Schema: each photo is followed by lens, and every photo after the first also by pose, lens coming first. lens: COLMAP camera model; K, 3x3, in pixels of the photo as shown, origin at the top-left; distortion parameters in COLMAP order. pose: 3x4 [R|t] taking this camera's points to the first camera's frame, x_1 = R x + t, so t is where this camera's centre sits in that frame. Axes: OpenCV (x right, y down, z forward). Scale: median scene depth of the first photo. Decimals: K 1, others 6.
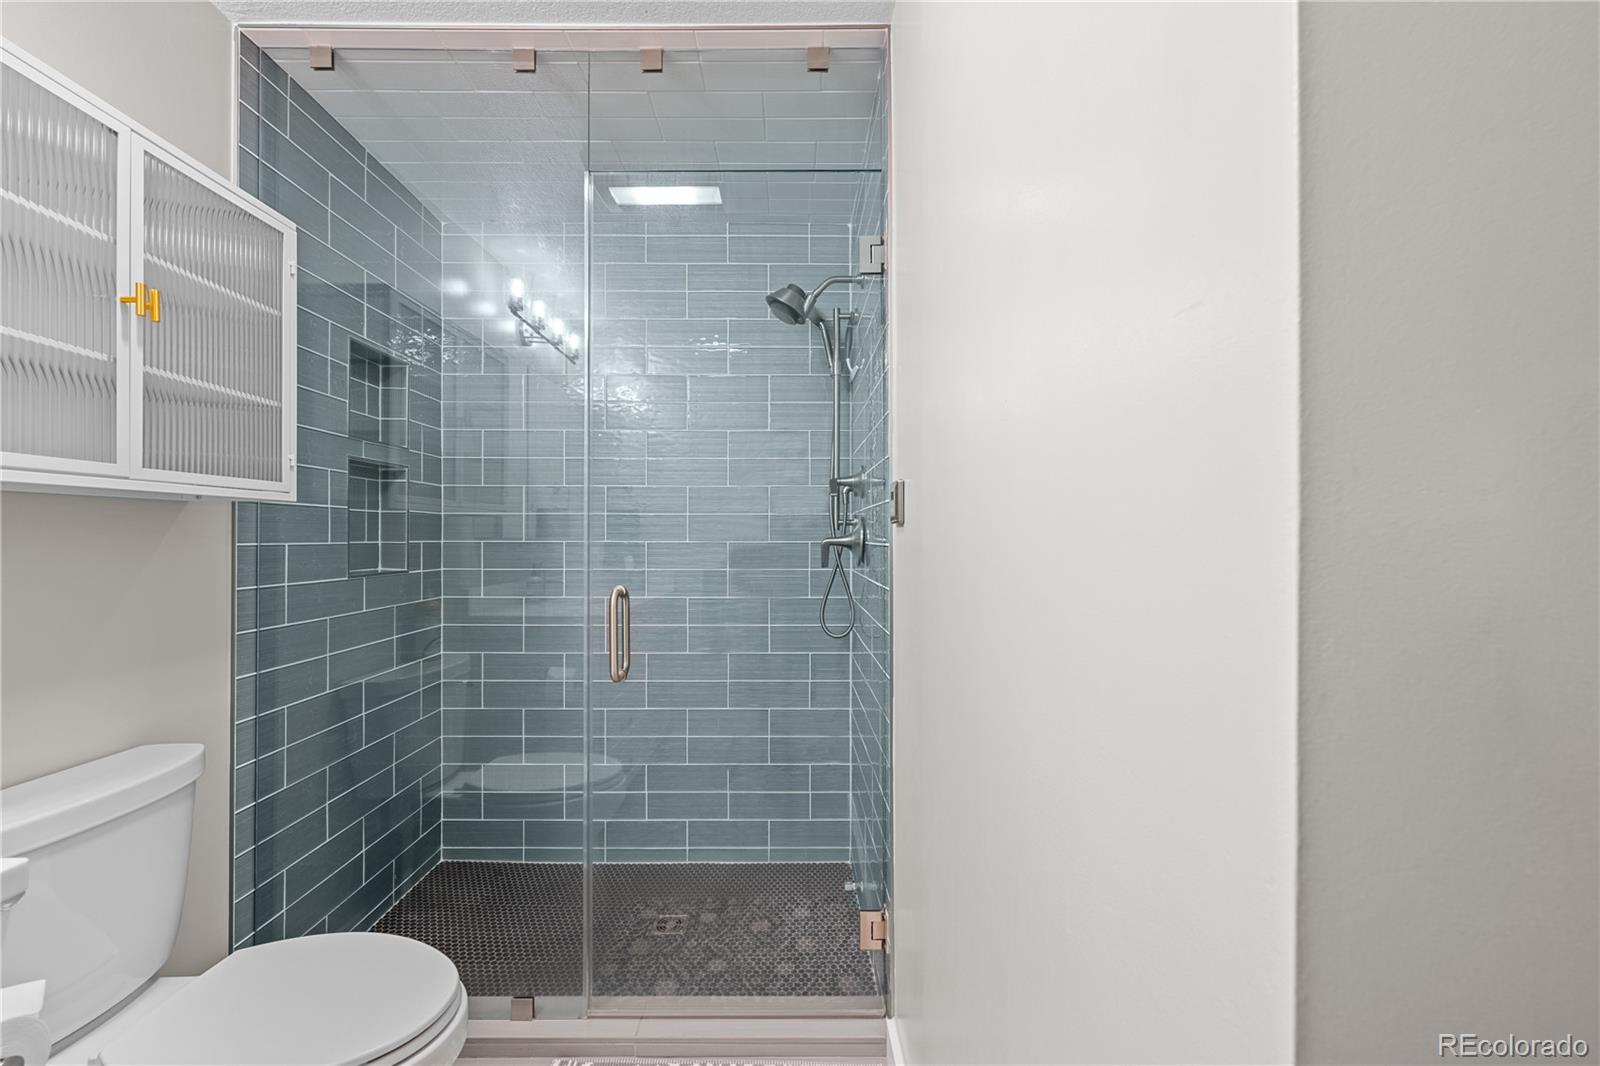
lens RADIAL K [[636.0, 0, 800.0], [0, 636.0, 533.0], [0, 0, 1]] dist [-0.000320, -0.000008]
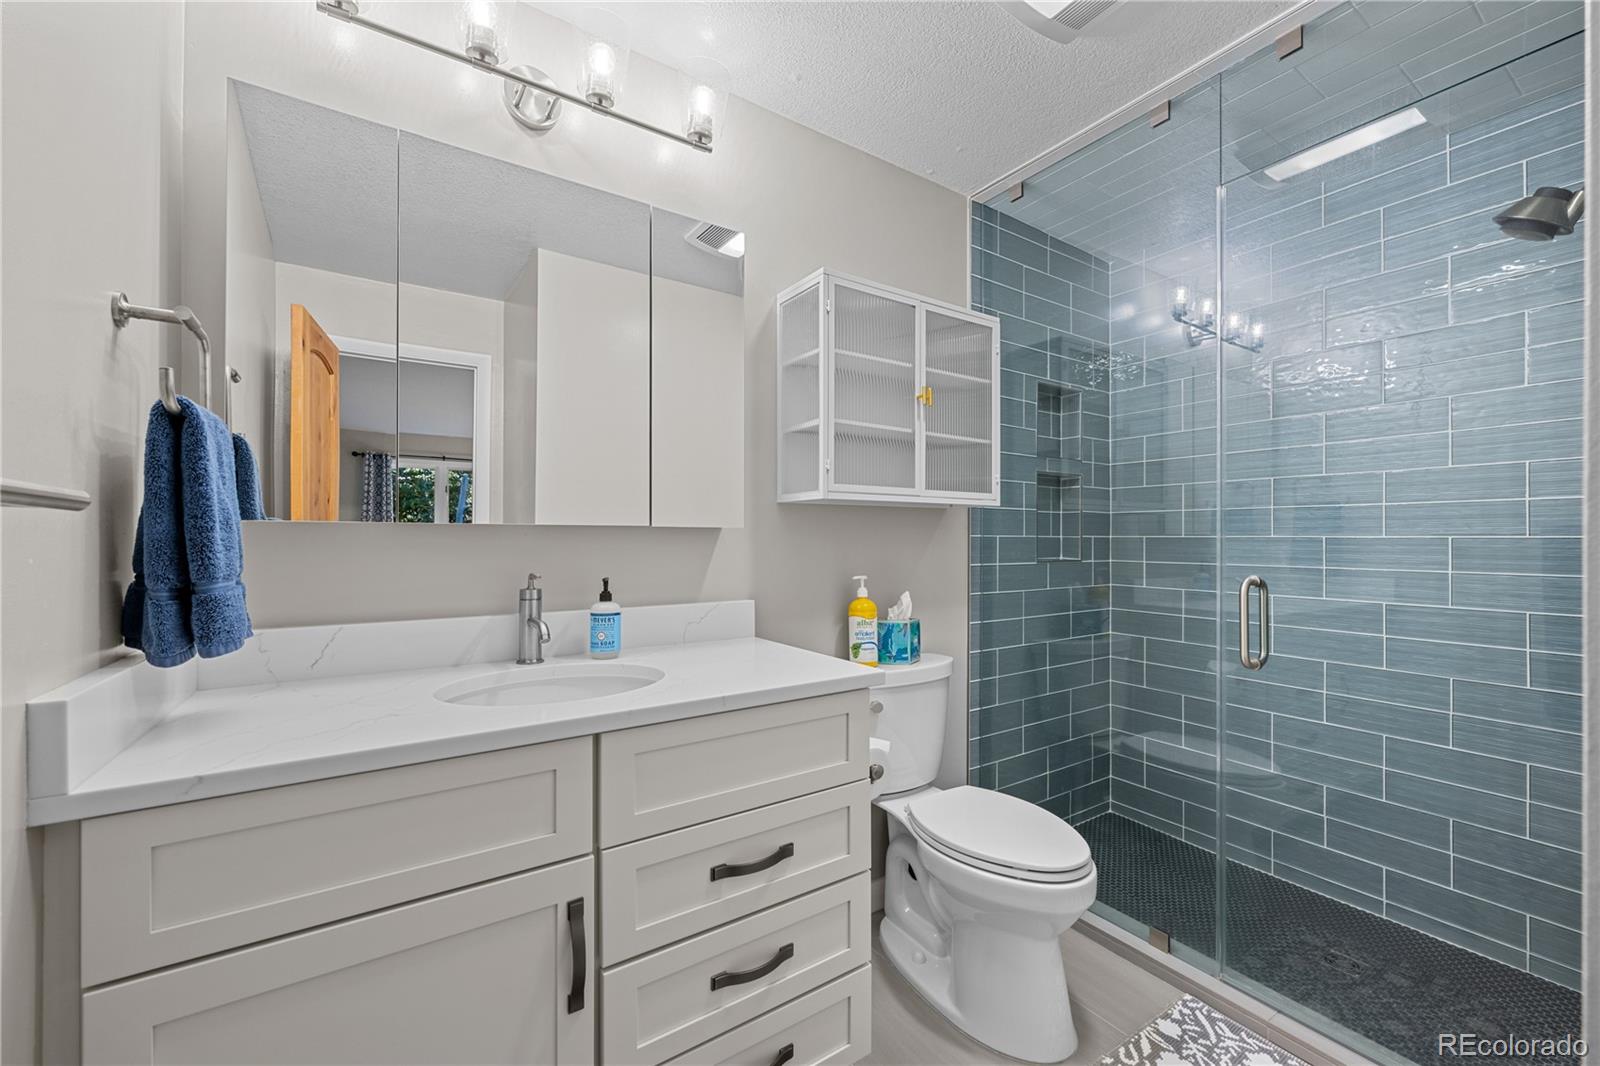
lens RADIAL K [[635.9, 0, 806.5], [0, 635.9, 543.4], [0, 0, 1]] dist [-0.000817, -0.000100]
pose [[0.542081, 0.009044, -0.840278, 0.139796], [0.002467, 0.999921, 0.012353, 0.012130], [0.840323, -0.008769, 0.542016, -0.121372]]
